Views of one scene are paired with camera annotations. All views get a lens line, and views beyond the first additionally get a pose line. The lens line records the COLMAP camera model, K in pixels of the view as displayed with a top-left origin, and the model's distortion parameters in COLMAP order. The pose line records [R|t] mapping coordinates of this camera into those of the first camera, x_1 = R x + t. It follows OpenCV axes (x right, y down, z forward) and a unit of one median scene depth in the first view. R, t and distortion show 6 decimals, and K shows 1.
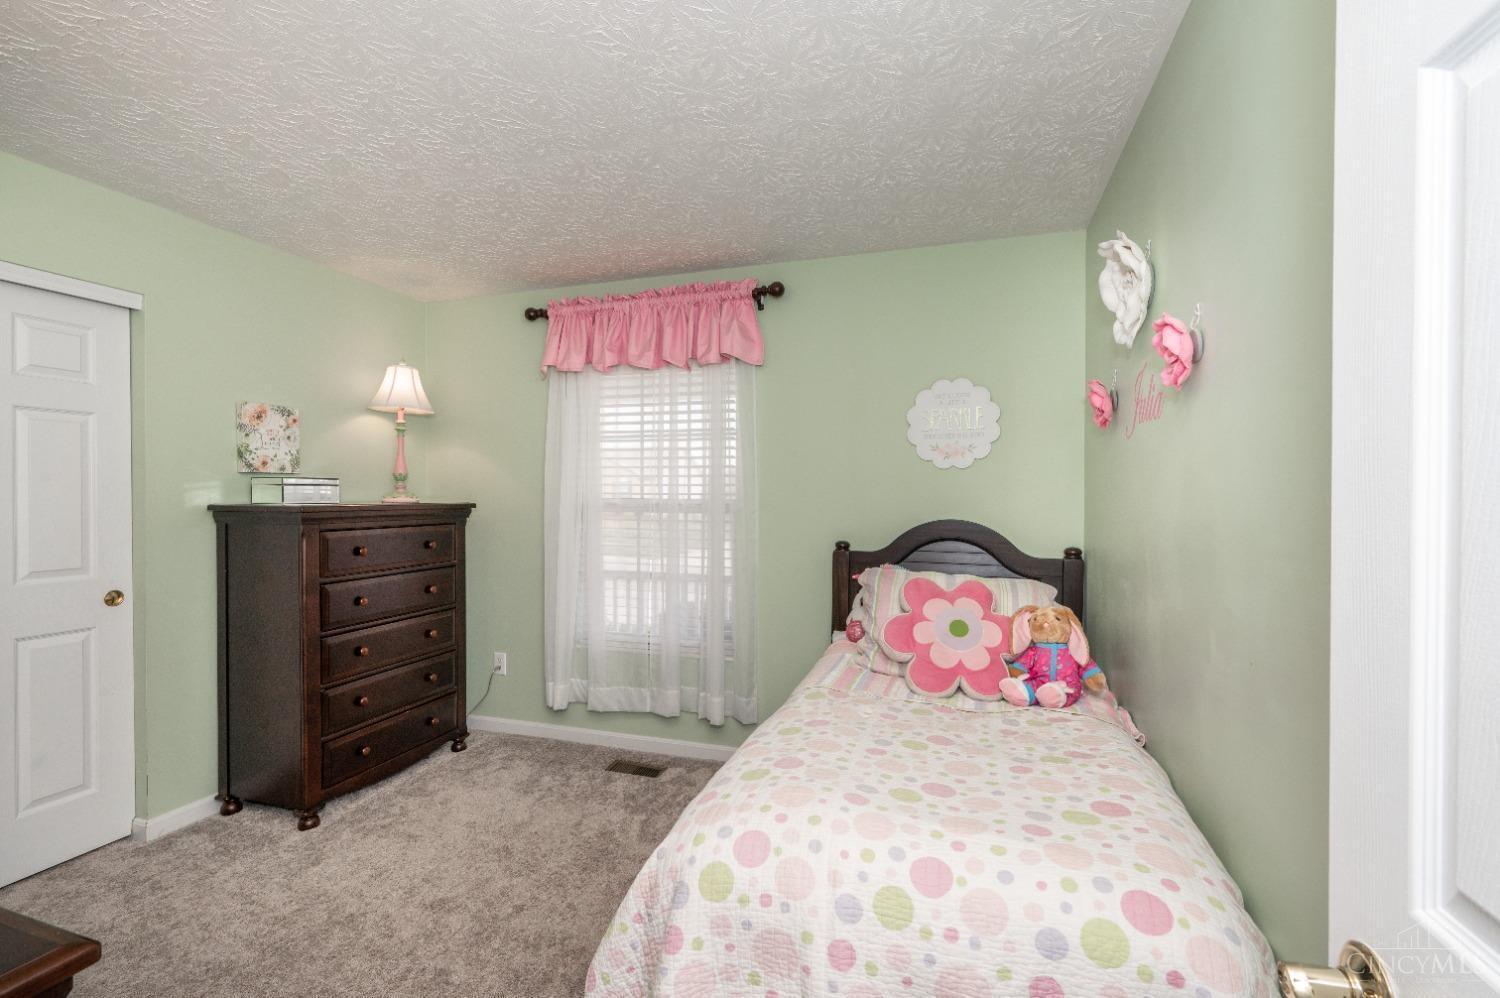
lens RADIAL K [[653.9, 0, 753.5], [0, 653.9, 502.2], [0, 0, 1]] dist [-0.001591, -0.000158]
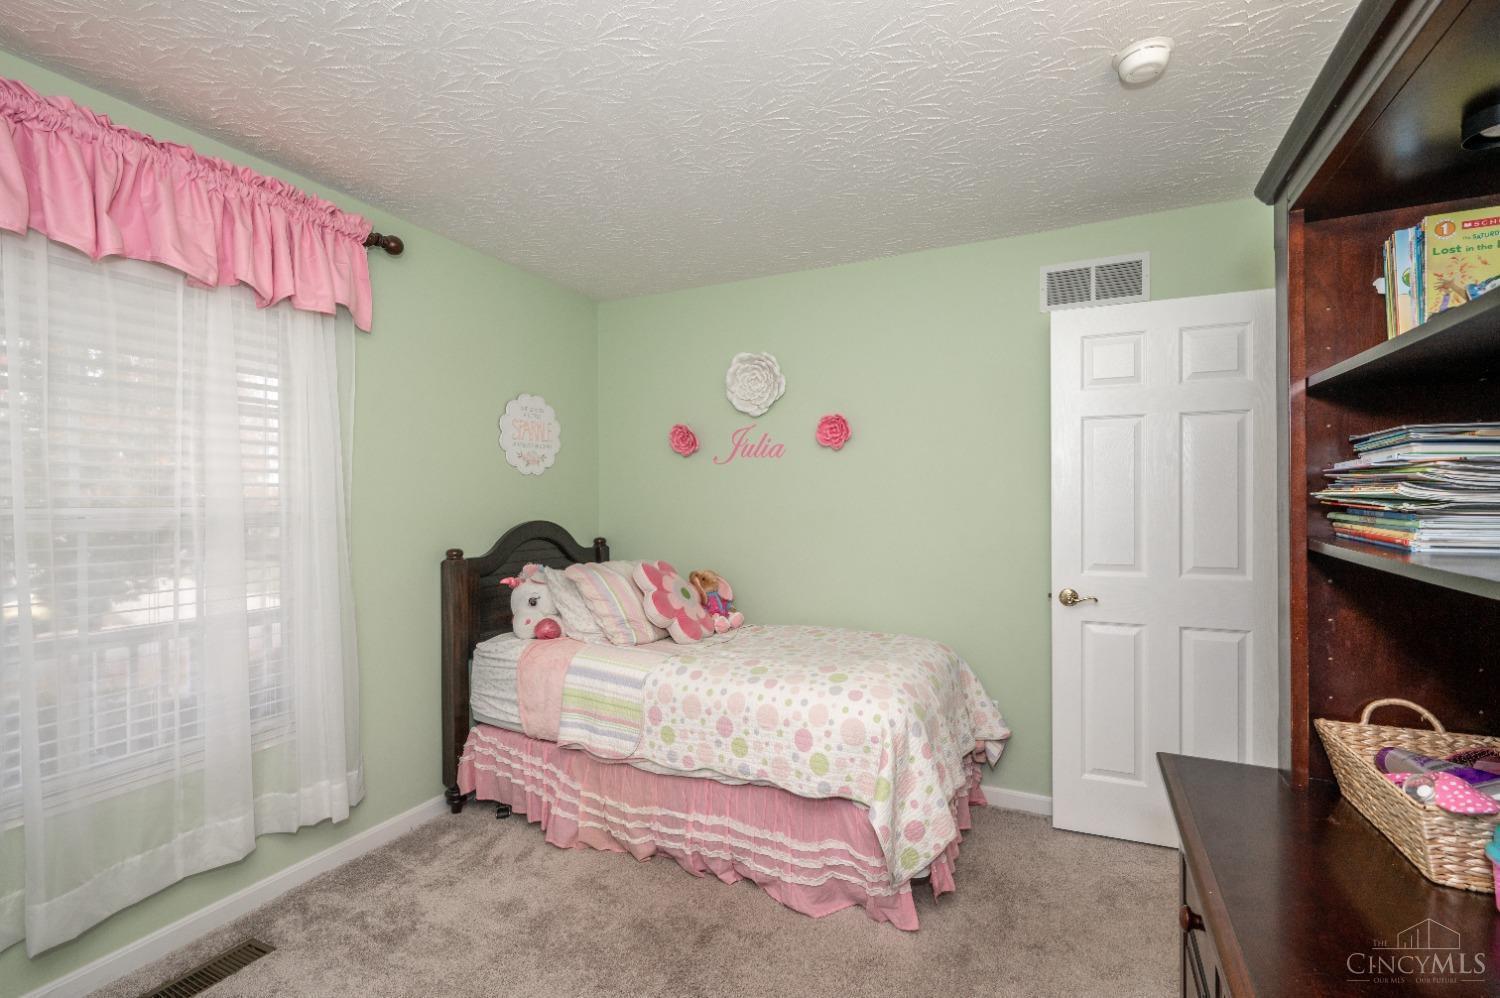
lens RADIAL K [[623.6, 0, 748.9], [0, 623.6, 494.1], [0, 0, 1]] dist [0.000248, 0.000250]
pose [[0.168503, 0.005326, 0.985687, -0.662923], [0.011559, 0.999906, -0.007379, -0.006253], [-0.985633, 0.012637, 0.168425, 0.446902]]
